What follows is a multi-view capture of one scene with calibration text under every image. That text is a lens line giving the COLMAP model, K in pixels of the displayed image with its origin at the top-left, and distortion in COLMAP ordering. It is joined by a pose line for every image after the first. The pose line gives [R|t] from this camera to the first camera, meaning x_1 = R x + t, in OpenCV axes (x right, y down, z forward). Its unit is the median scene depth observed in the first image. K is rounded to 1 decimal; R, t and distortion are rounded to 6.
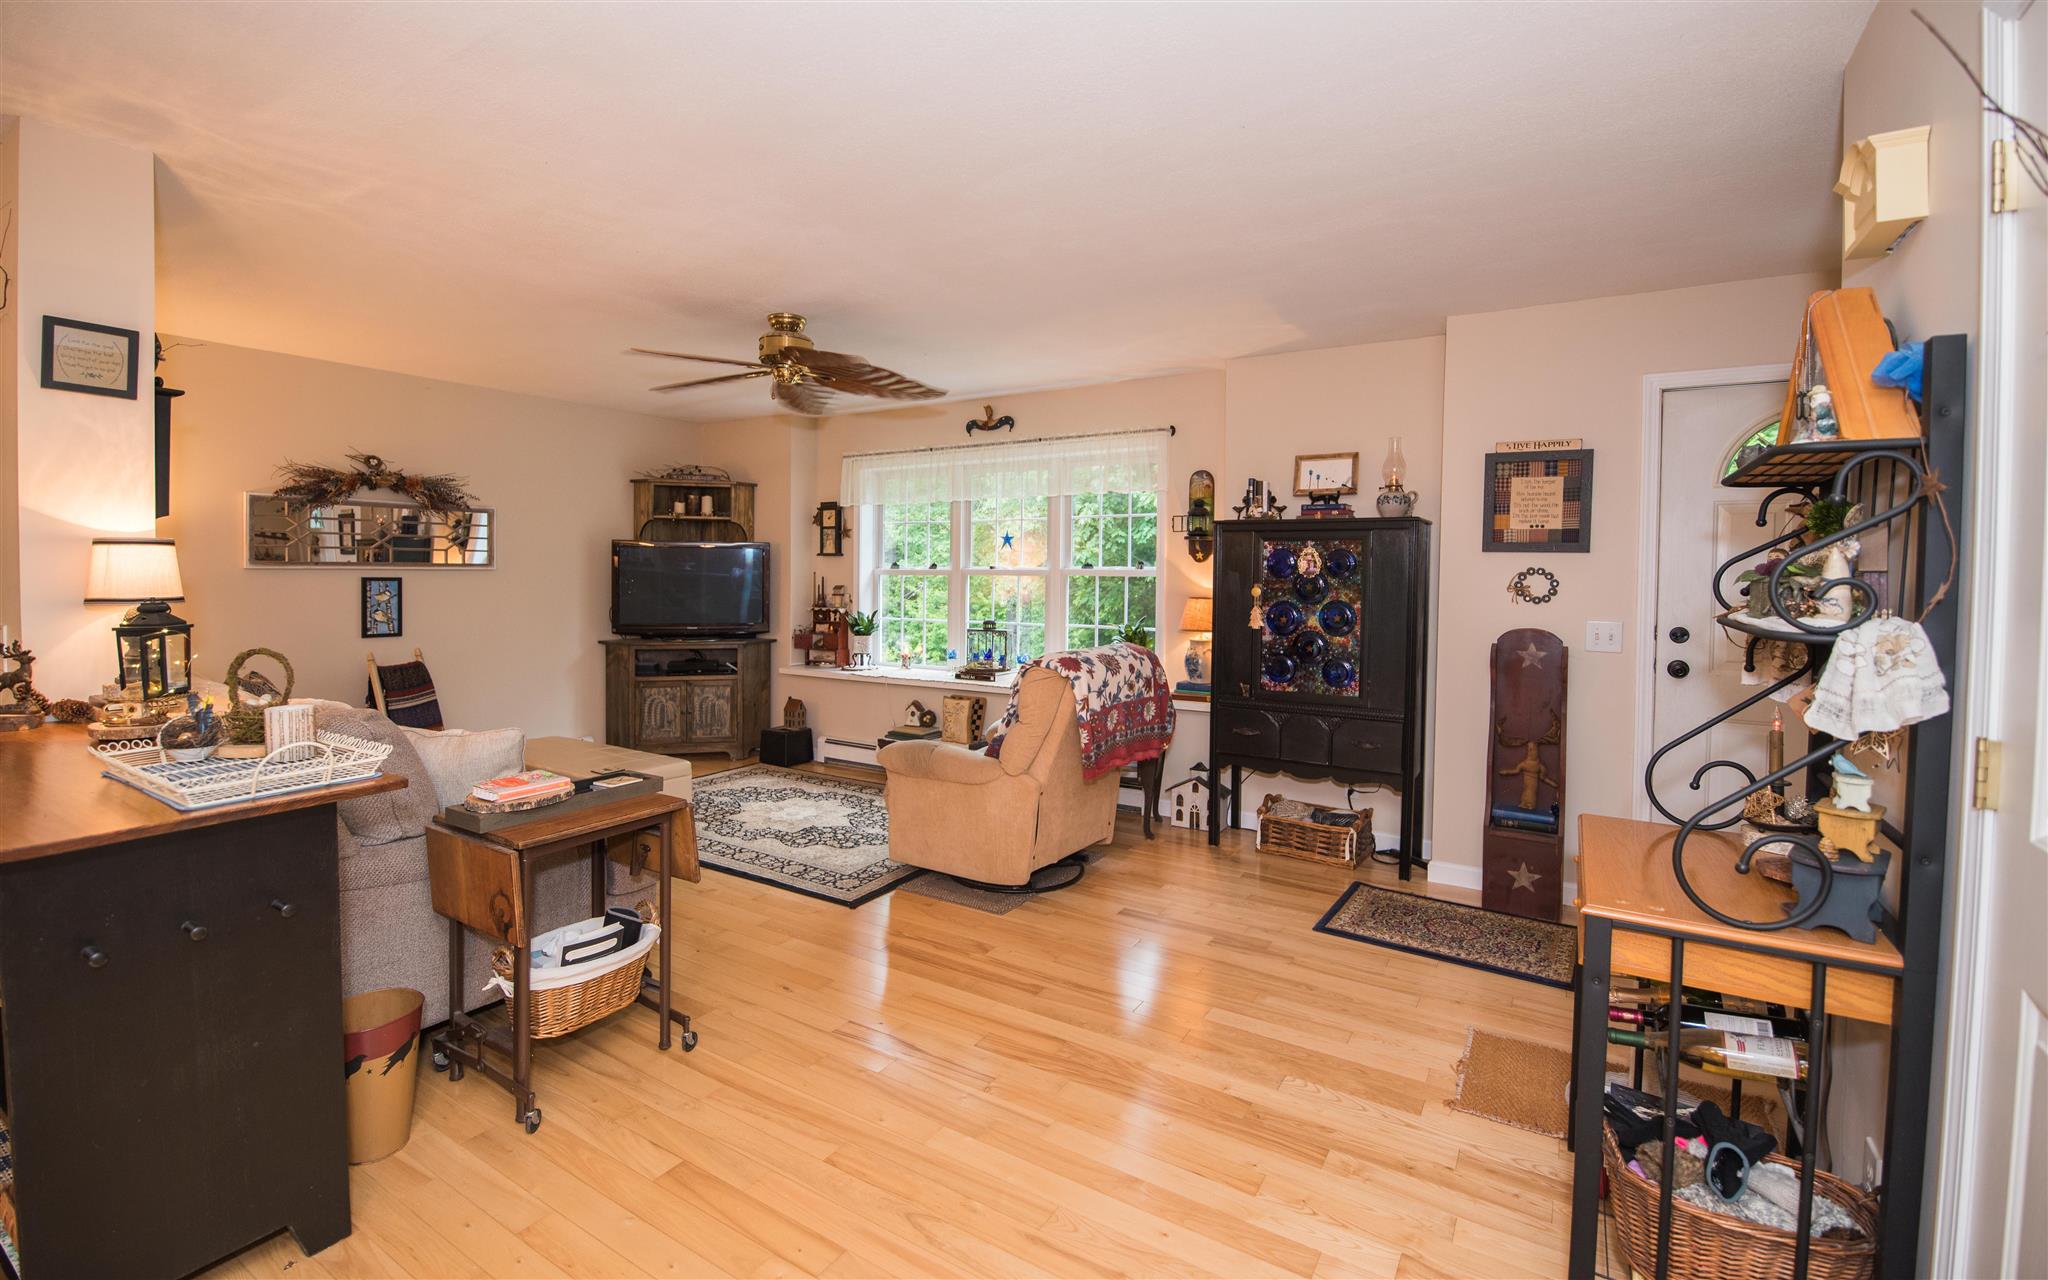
lens RADIAL K [[885.2, 0, 1022.9], [0, 885.2, 592.3], [0, 0, 1]] dist [-0.007375, -0.000338]
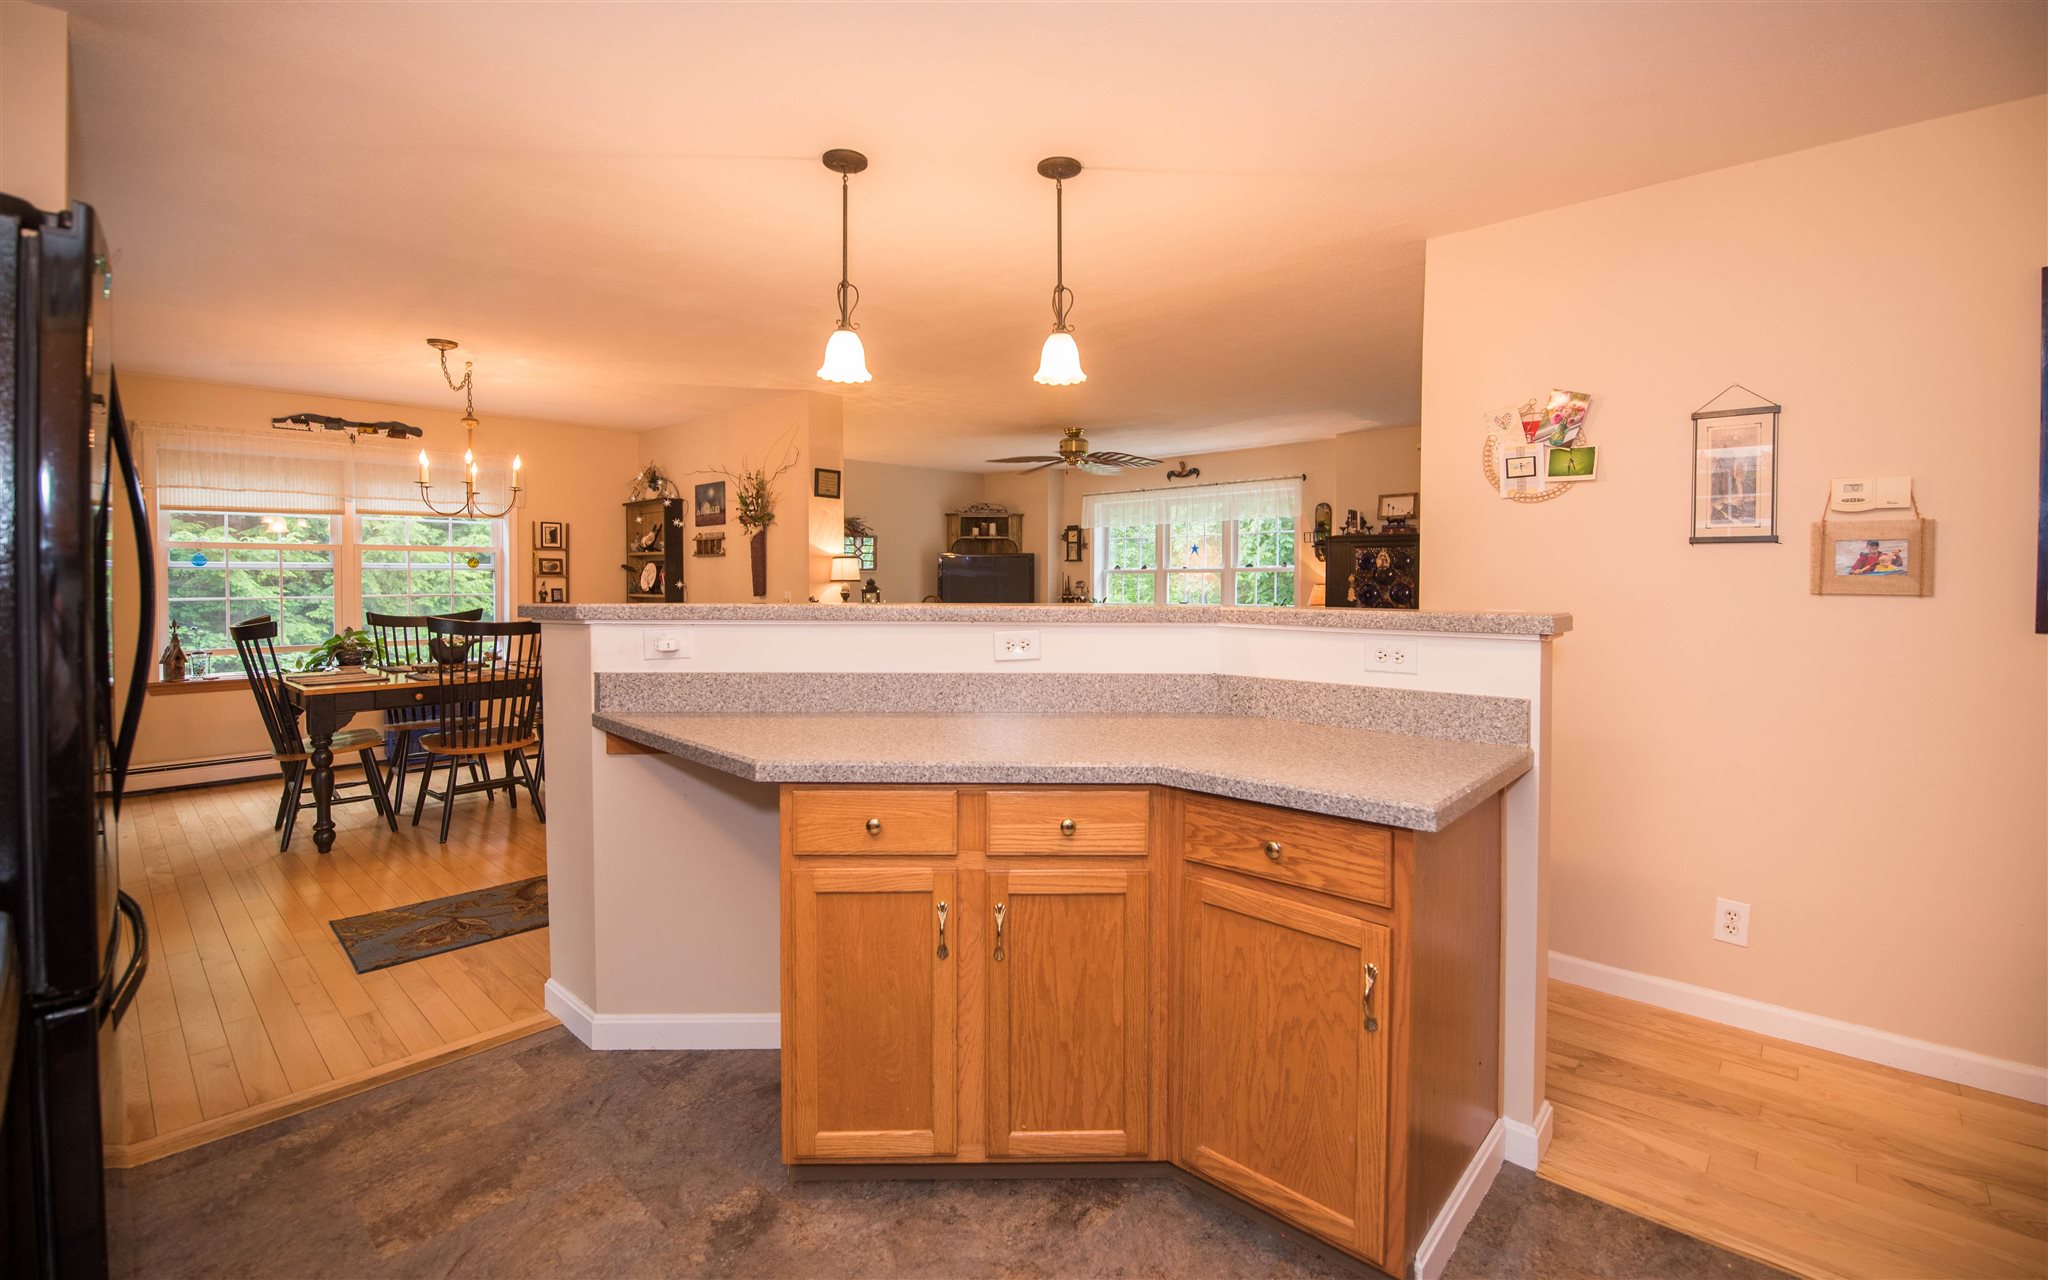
lens RADIAL K [[885.2, 0, 1022.9], [0, 885.2, 592.3], [0, 0, 1]] dist [-0.007375, -0.000338]
pose [[0.981531, -0.006888, -0.191179, -0.018169], [0.005369, 0.999950, -0.008462, 0.026164], [0.191228, 0.007279, 0.981519, -0.545299]]
